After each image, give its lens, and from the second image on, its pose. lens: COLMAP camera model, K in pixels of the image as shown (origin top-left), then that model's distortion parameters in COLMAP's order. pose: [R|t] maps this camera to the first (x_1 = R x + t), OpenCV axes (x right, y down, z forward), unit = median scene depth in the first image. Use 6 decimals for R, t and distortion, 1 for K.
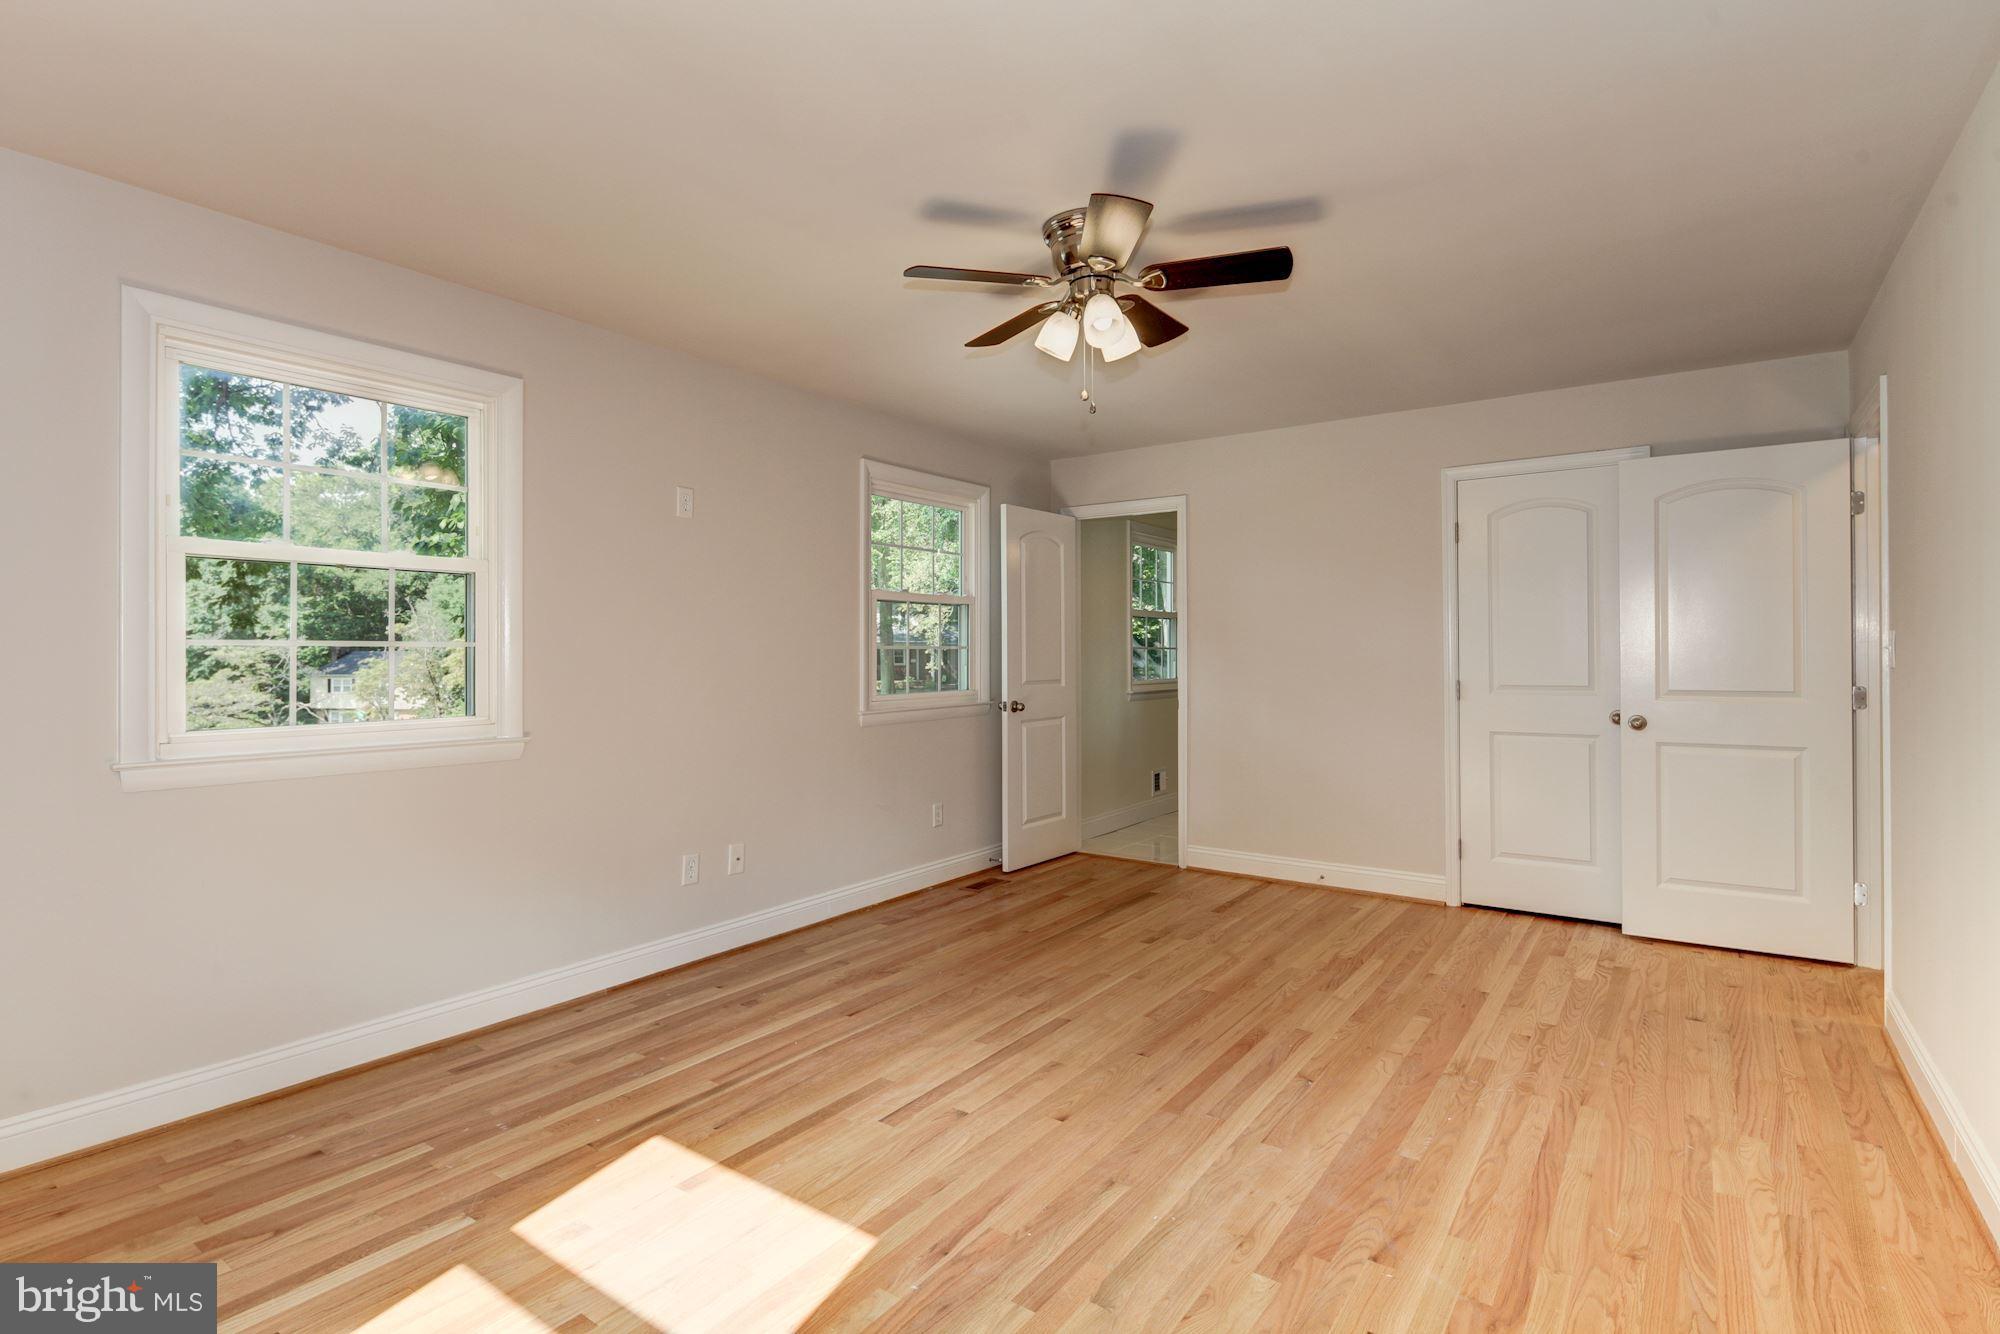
lens RADIAL K [[969.0, 0, 997.9], [0, 969.0, 652.5], [0, 0, 1]] dist [0.004307, -0.004846]
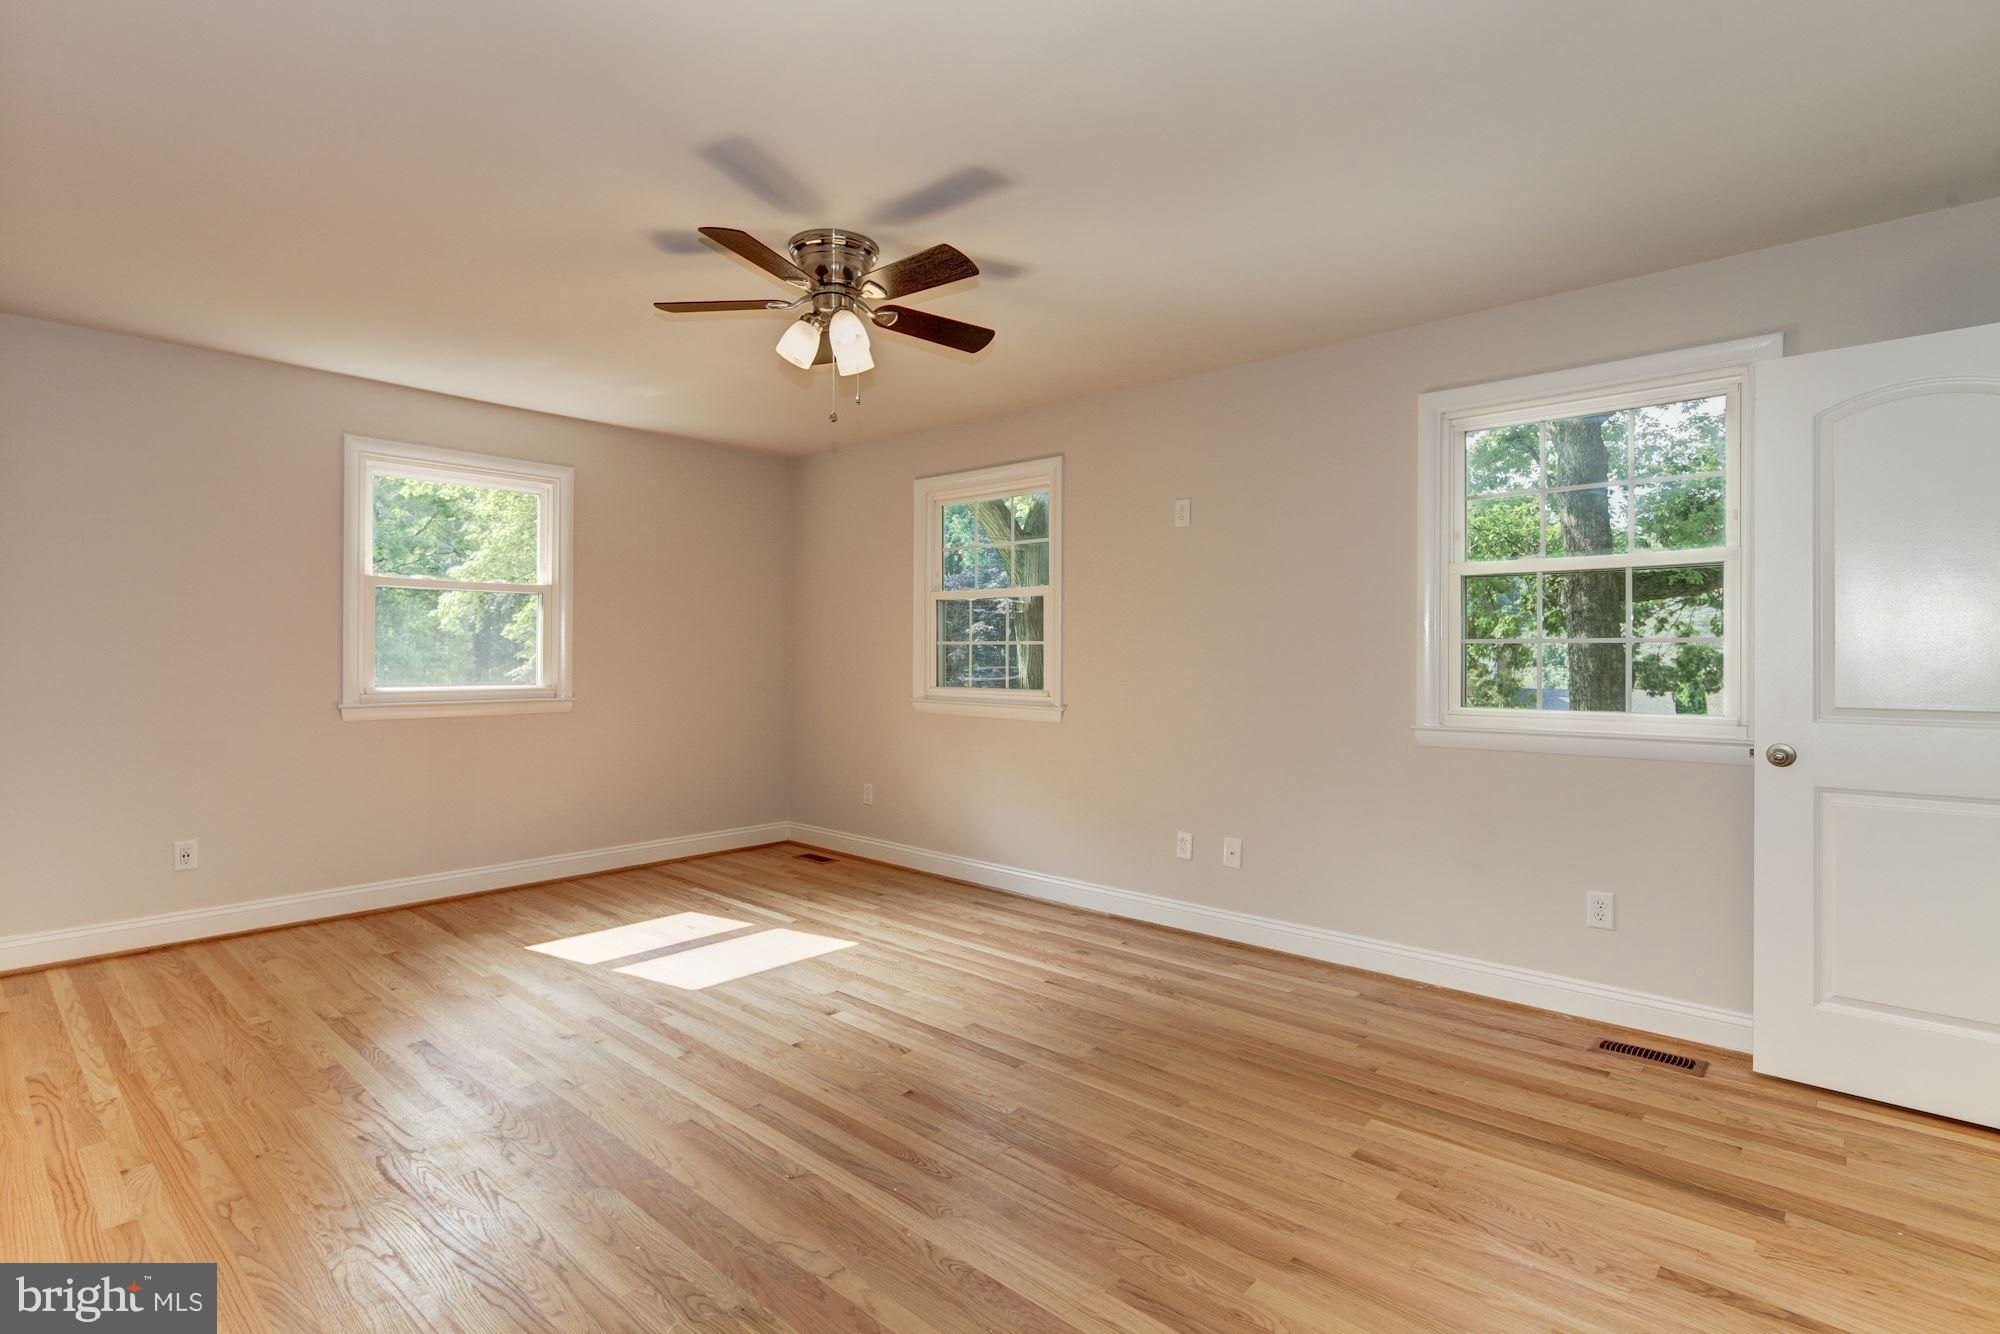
lens RADIAL K [[969.0, 0, 997.9], [0, 969.0, 652.5], [0, 0, 1]] dist [0.004307, -0.004846]
pose [[-0.112730, 0.004019, -0.993618, 0.955679], [-0.003295, 0.999985, 0.004418, -0.000081], [0.993620, 0.003772, -0.112715, 1.090341]]
